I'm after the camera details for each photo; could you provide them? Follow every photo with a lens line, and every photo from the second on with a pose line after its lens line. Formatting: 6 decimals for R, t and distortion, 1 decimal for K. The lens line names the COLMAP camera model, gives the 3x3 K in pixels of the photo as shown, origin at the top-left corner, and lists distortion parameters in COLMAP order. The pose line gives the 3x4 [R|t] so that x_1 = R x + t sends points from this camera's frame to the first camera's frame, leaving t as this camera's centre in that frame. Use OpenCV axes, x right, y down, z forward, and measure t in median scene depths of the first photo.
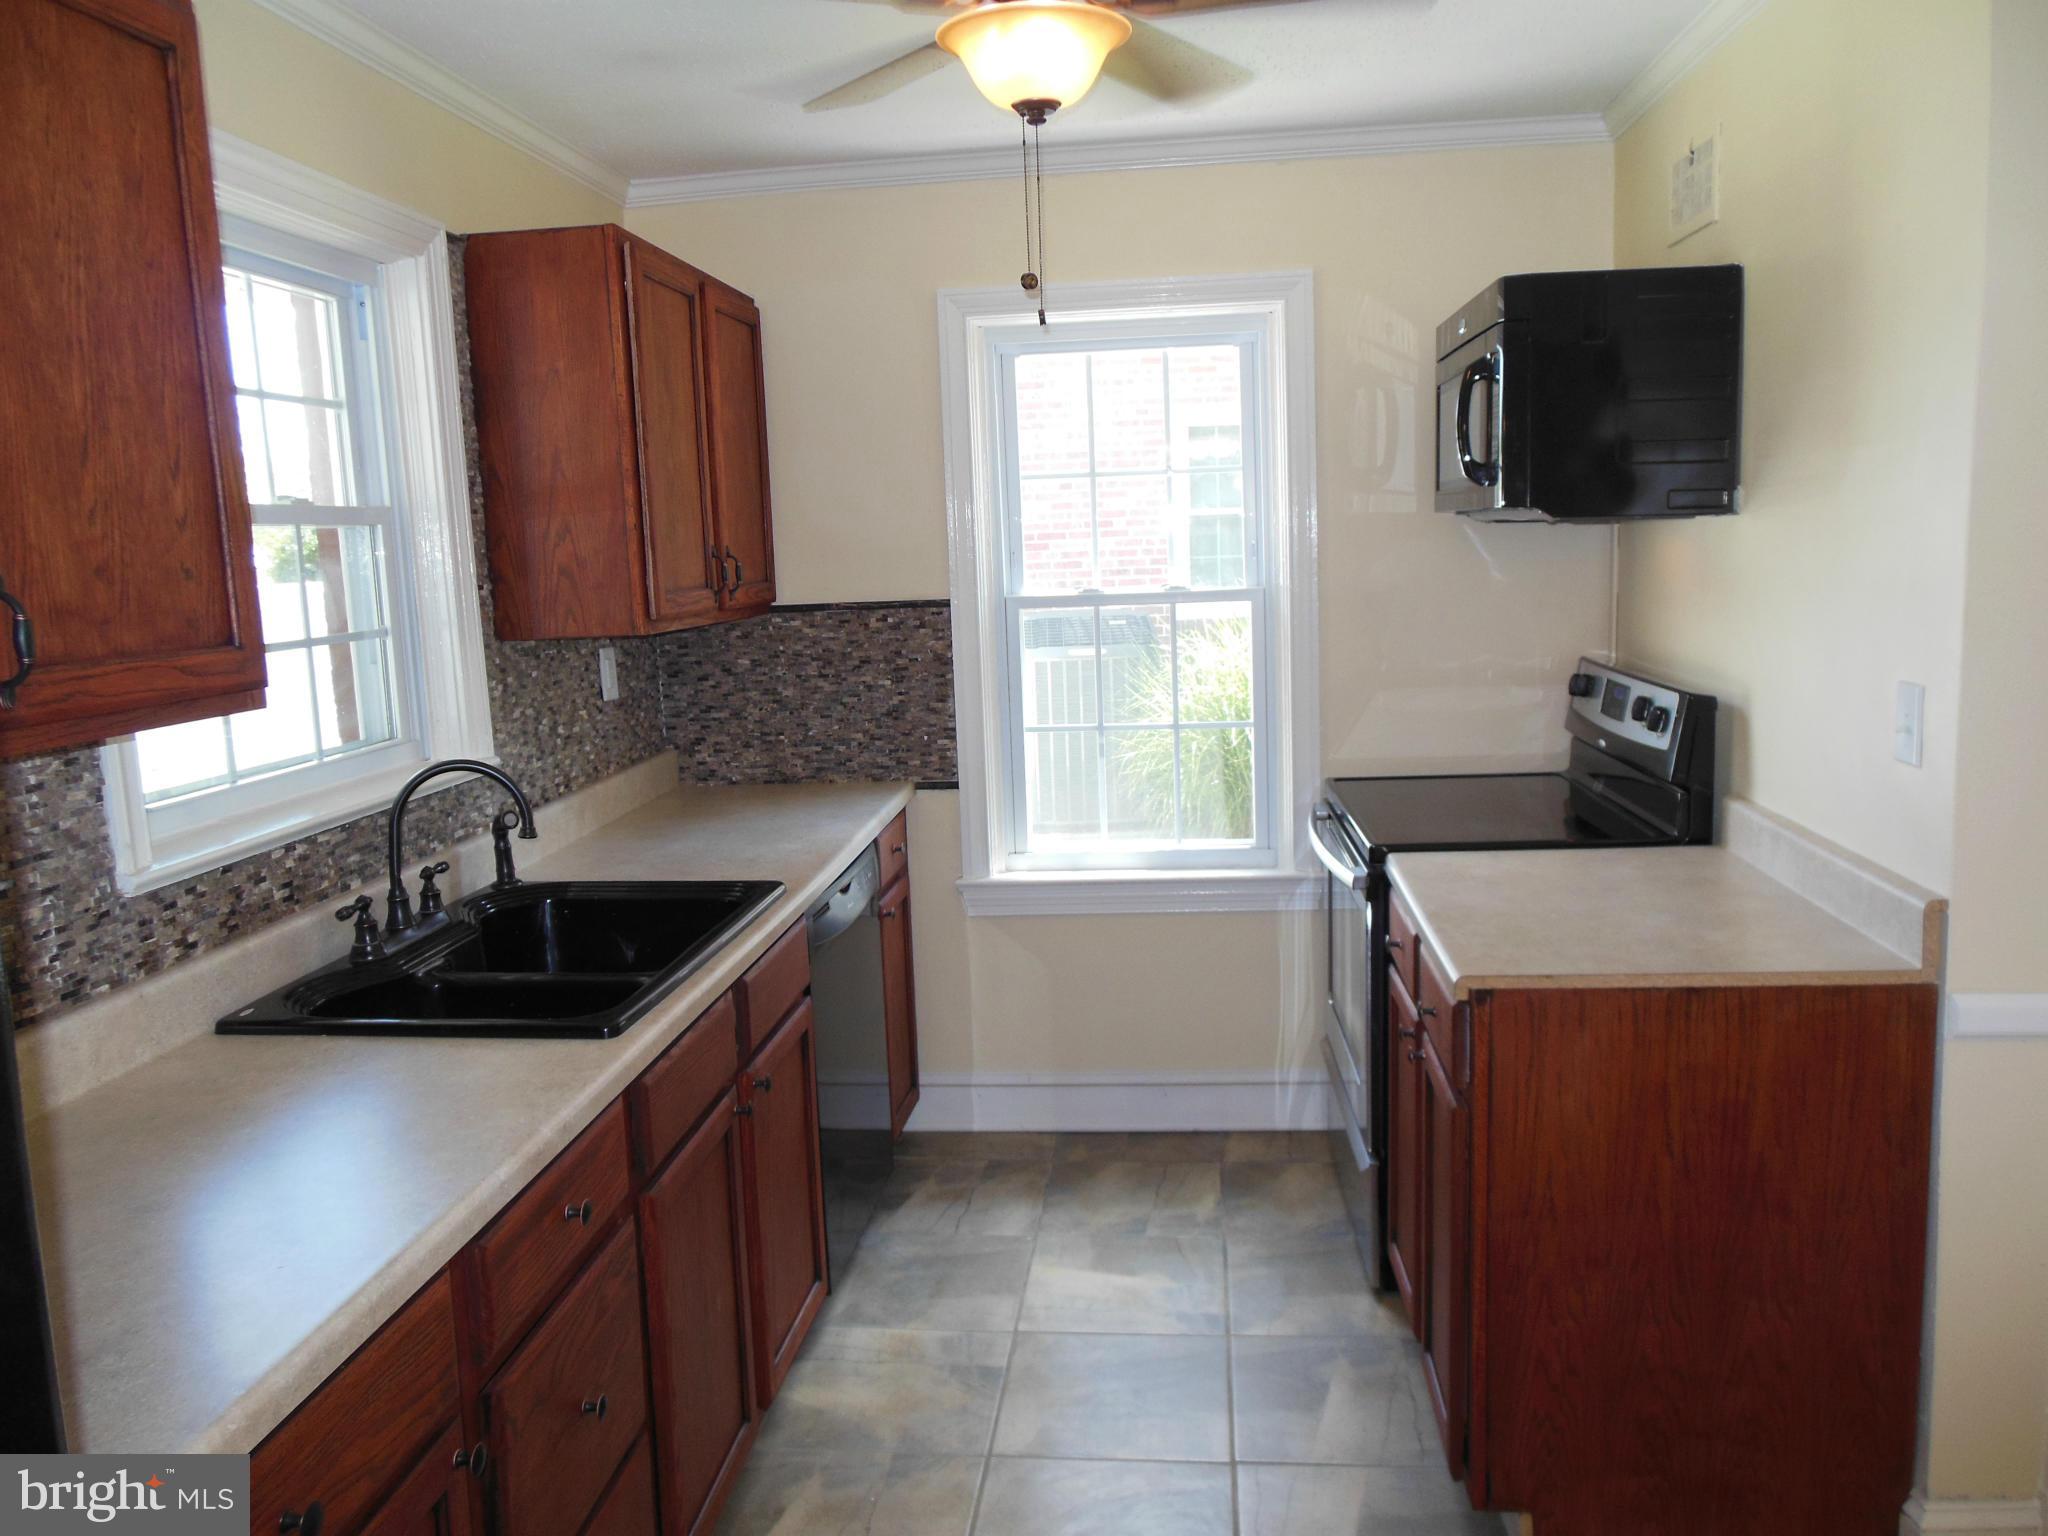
lens RADIAL K [[1578.9, 0, 1082.4], [0, 1578.9, 768.0], [0, 0, 1]] dist [-0.069452, 0.095904]
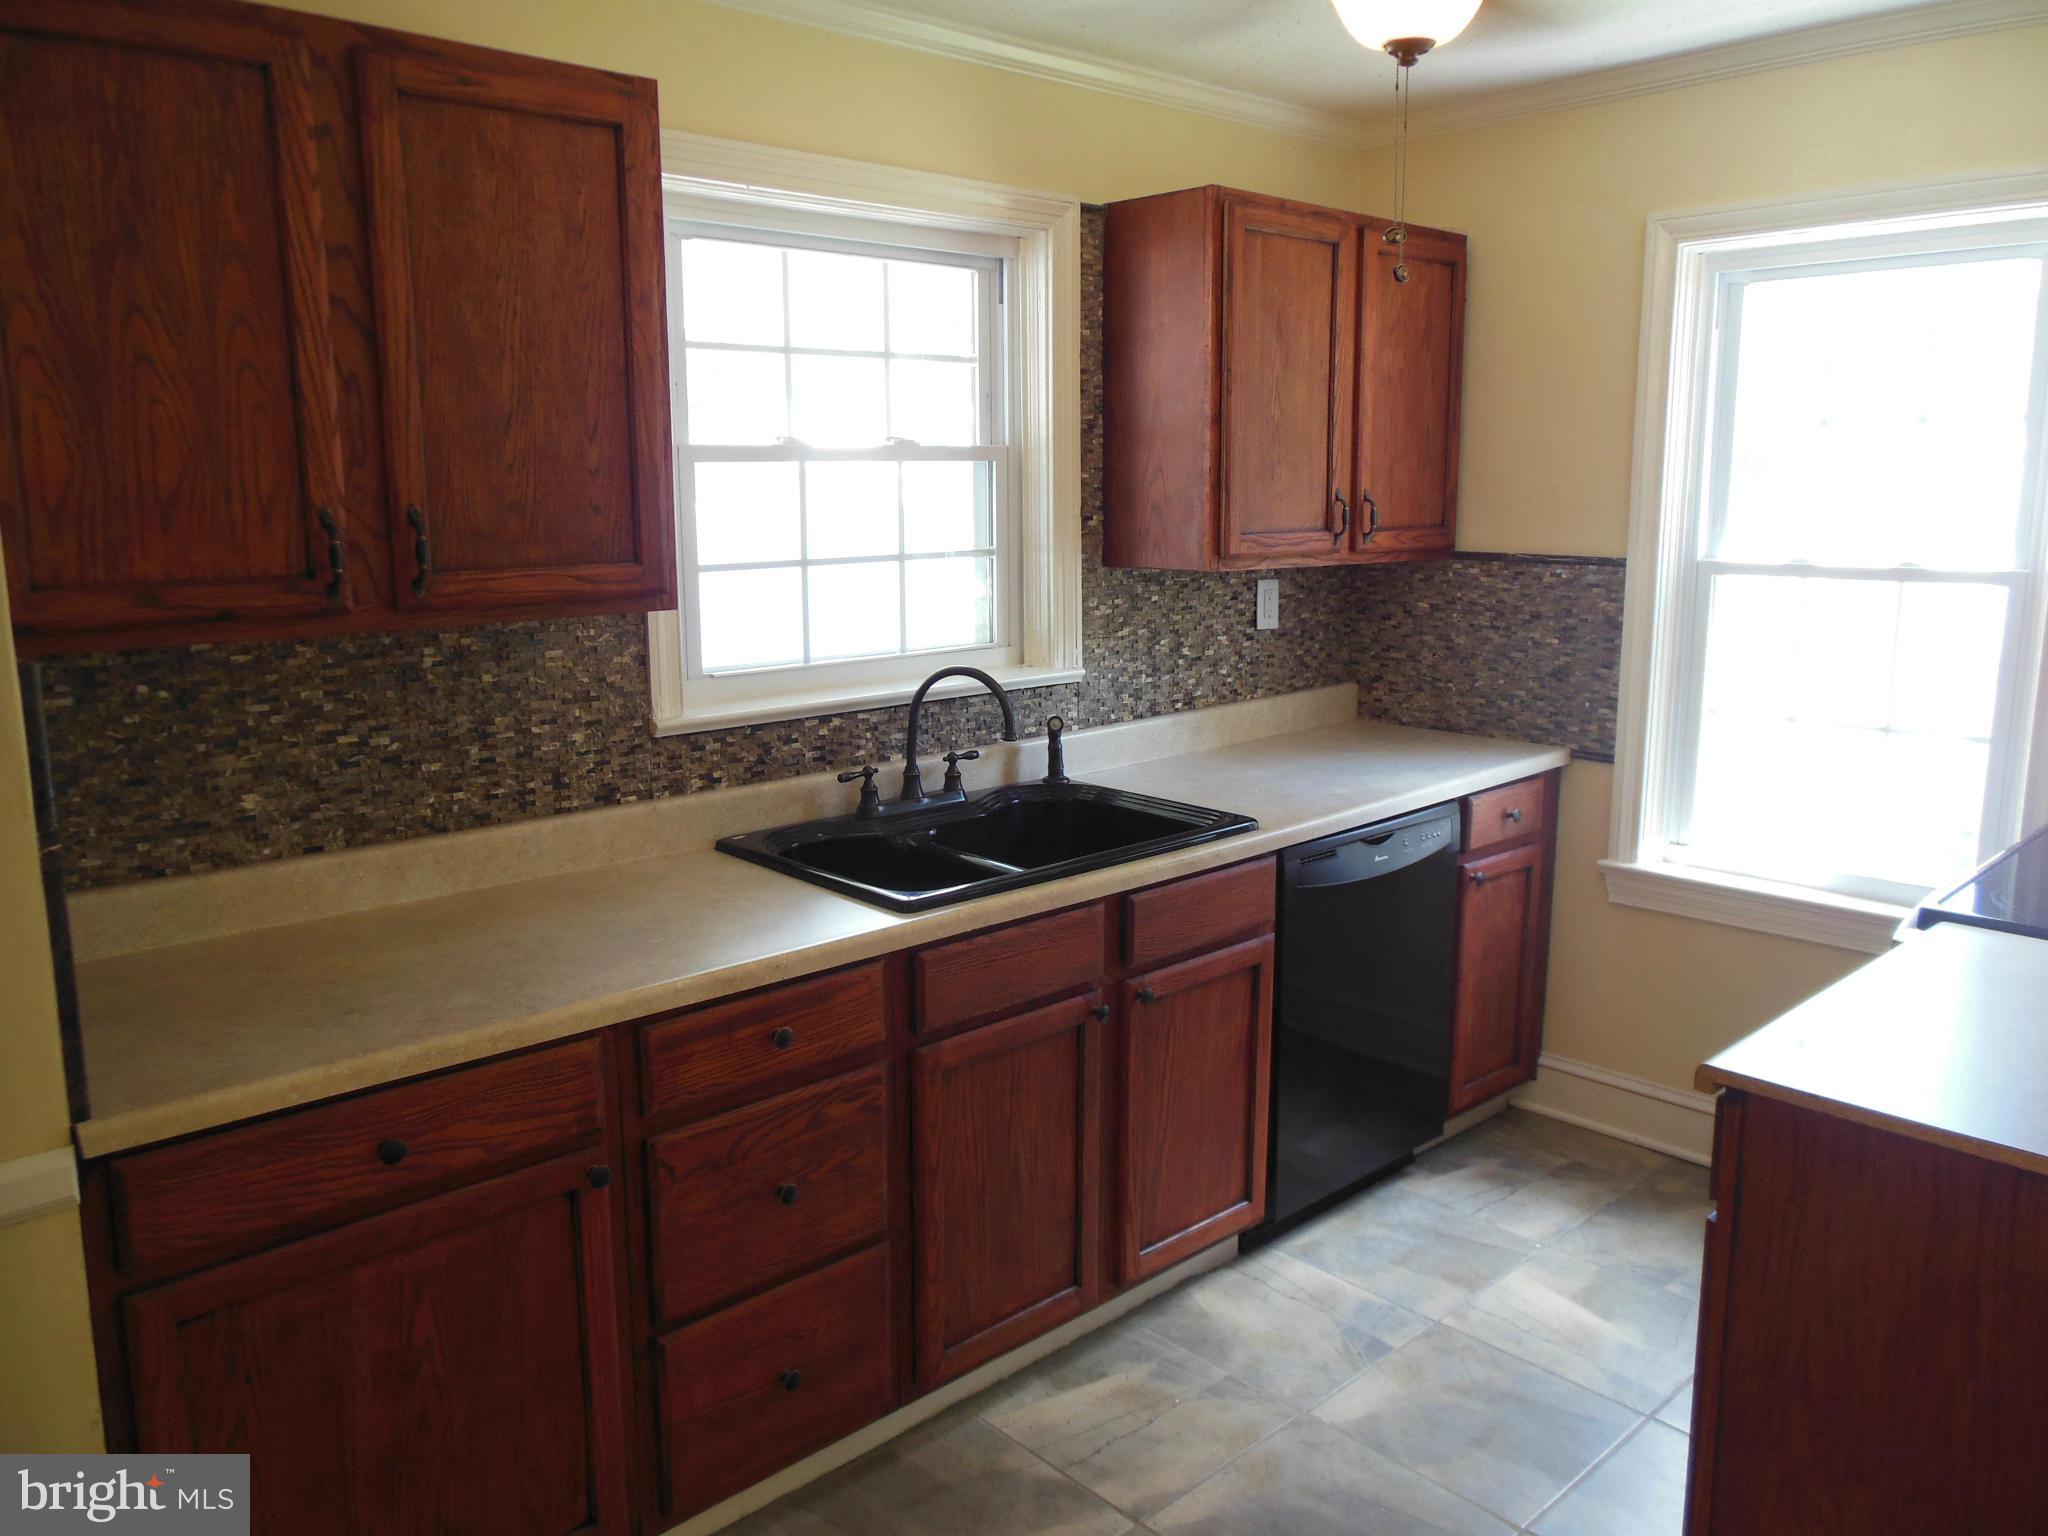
lens RADIAL K [[1578.9, 0, 1029.2], [0, 1578.9, 780.0], [0, 0, 1]] dist [-0.069452, 0.095904]
pose [[0.739900, 0.164223, -0.652364, 0.372716], [-0.123540, 0.986423, 0.108200, -0.048262], [0.661276, 0.000536, 0.750142, 0.116986]]
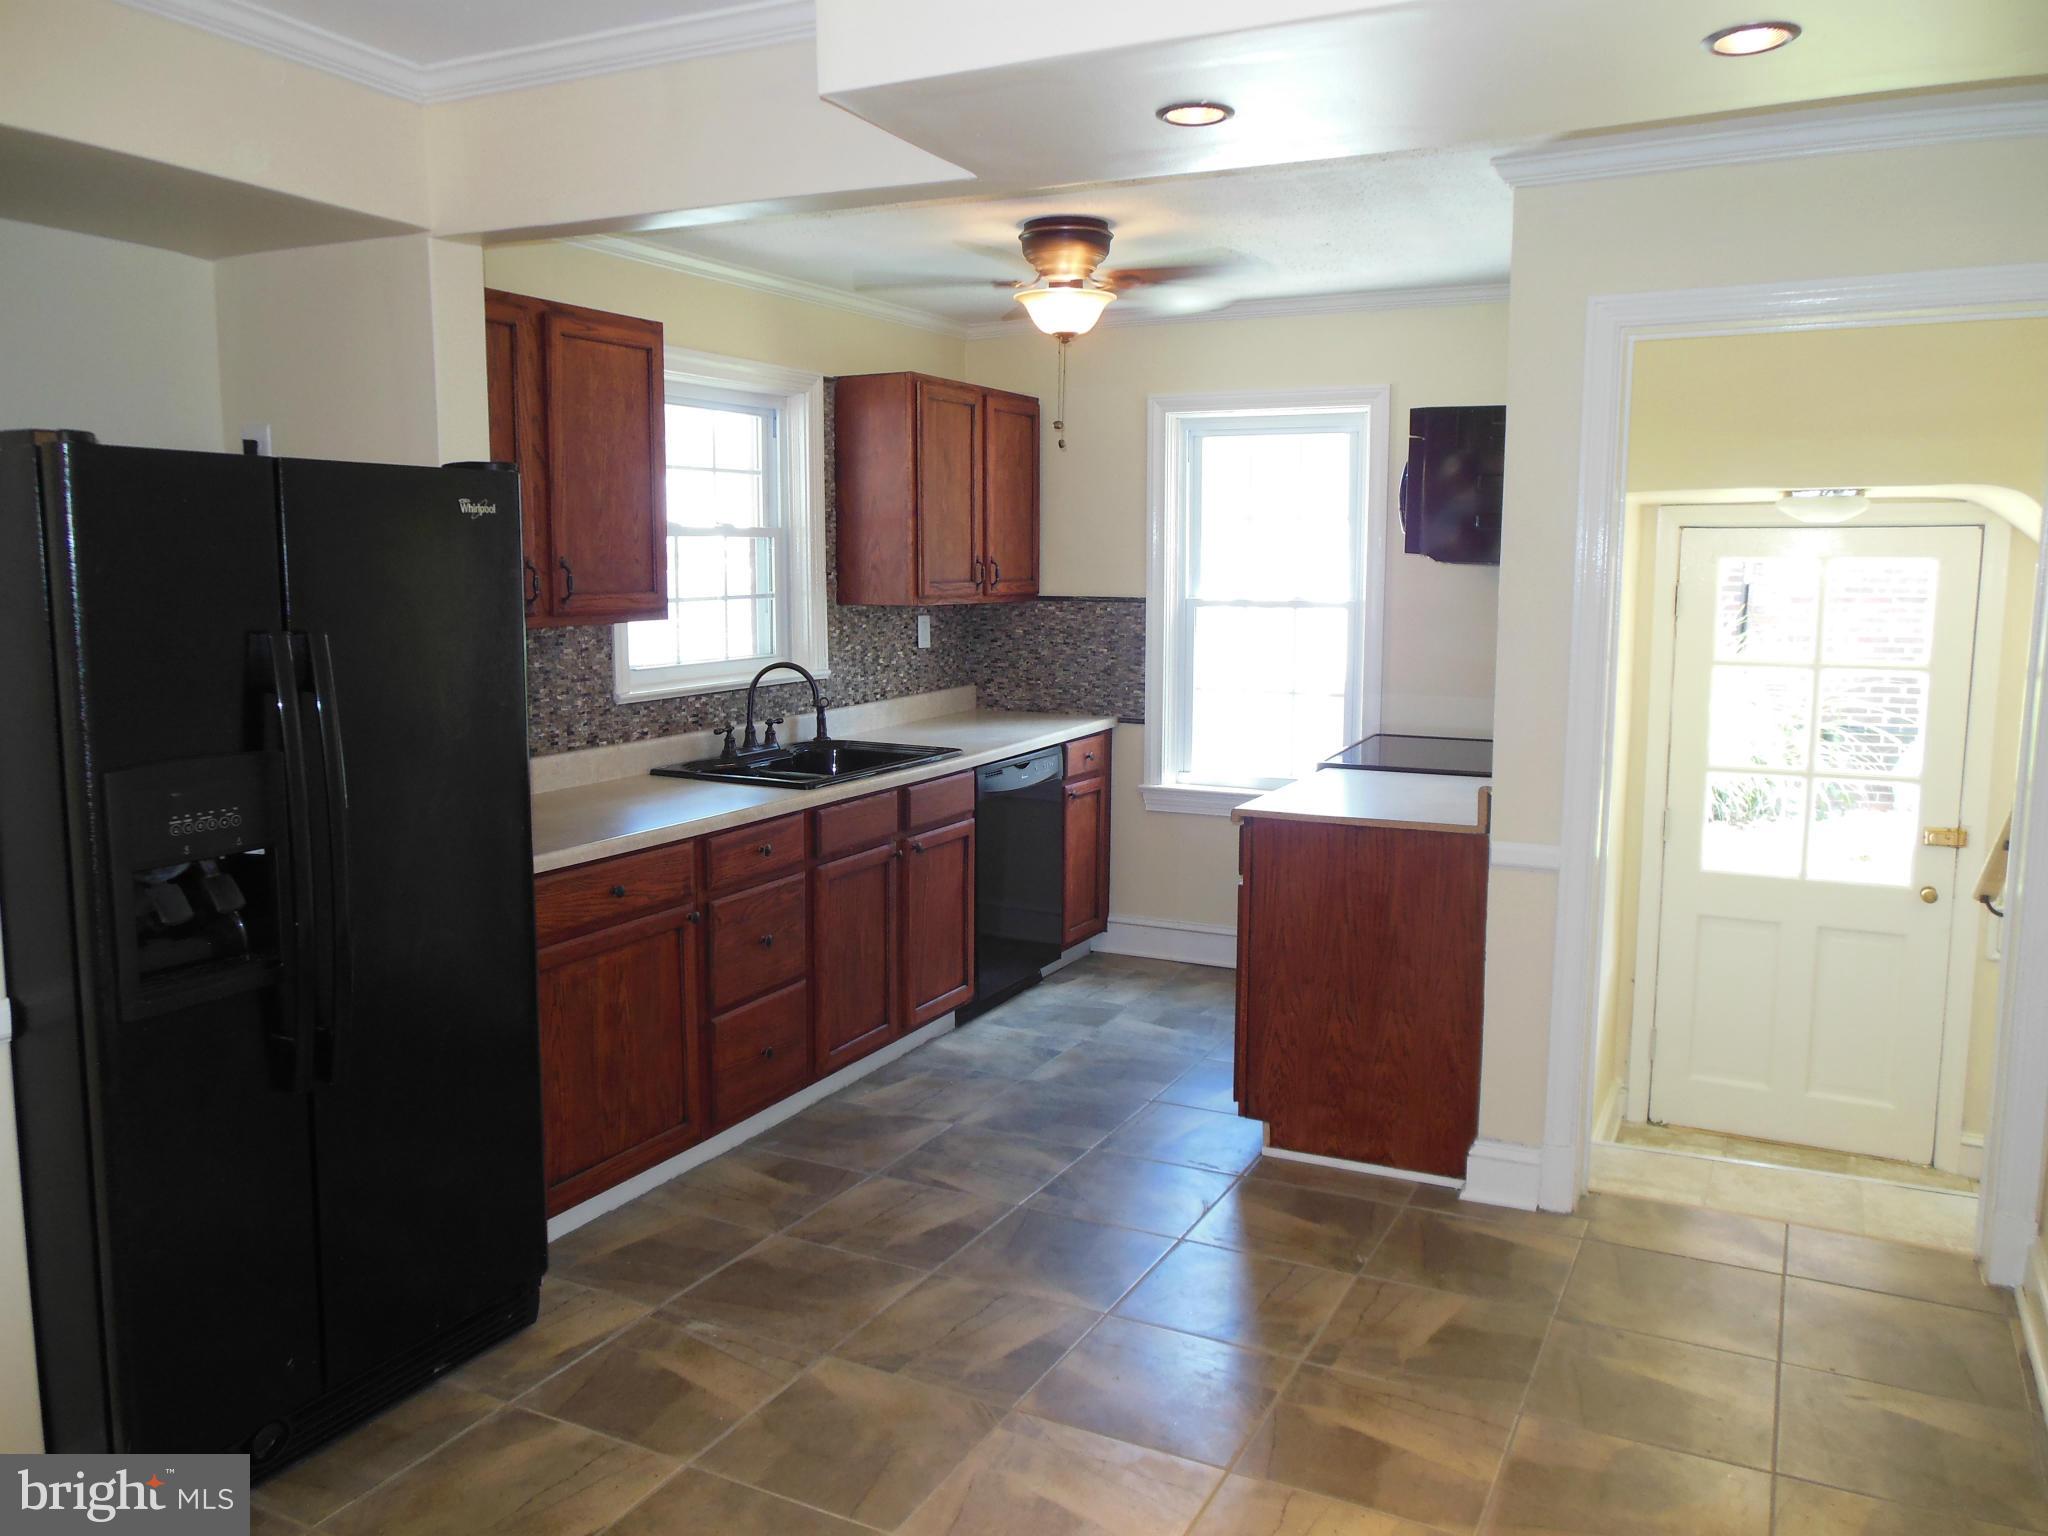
lens RADIAL K [[1578.9, 0, 1076.7], [0, 1578.9, 801.9], [0, 0, 1]] dist [-0.069452, 0.095904]
pose [[0.933356, 0.099041, -0.345018, 0.538775], [-0.093140, 0.995083, 0.033683, 0.058202], [0.346658, 0.000697, 0.937991, -0.601897]]
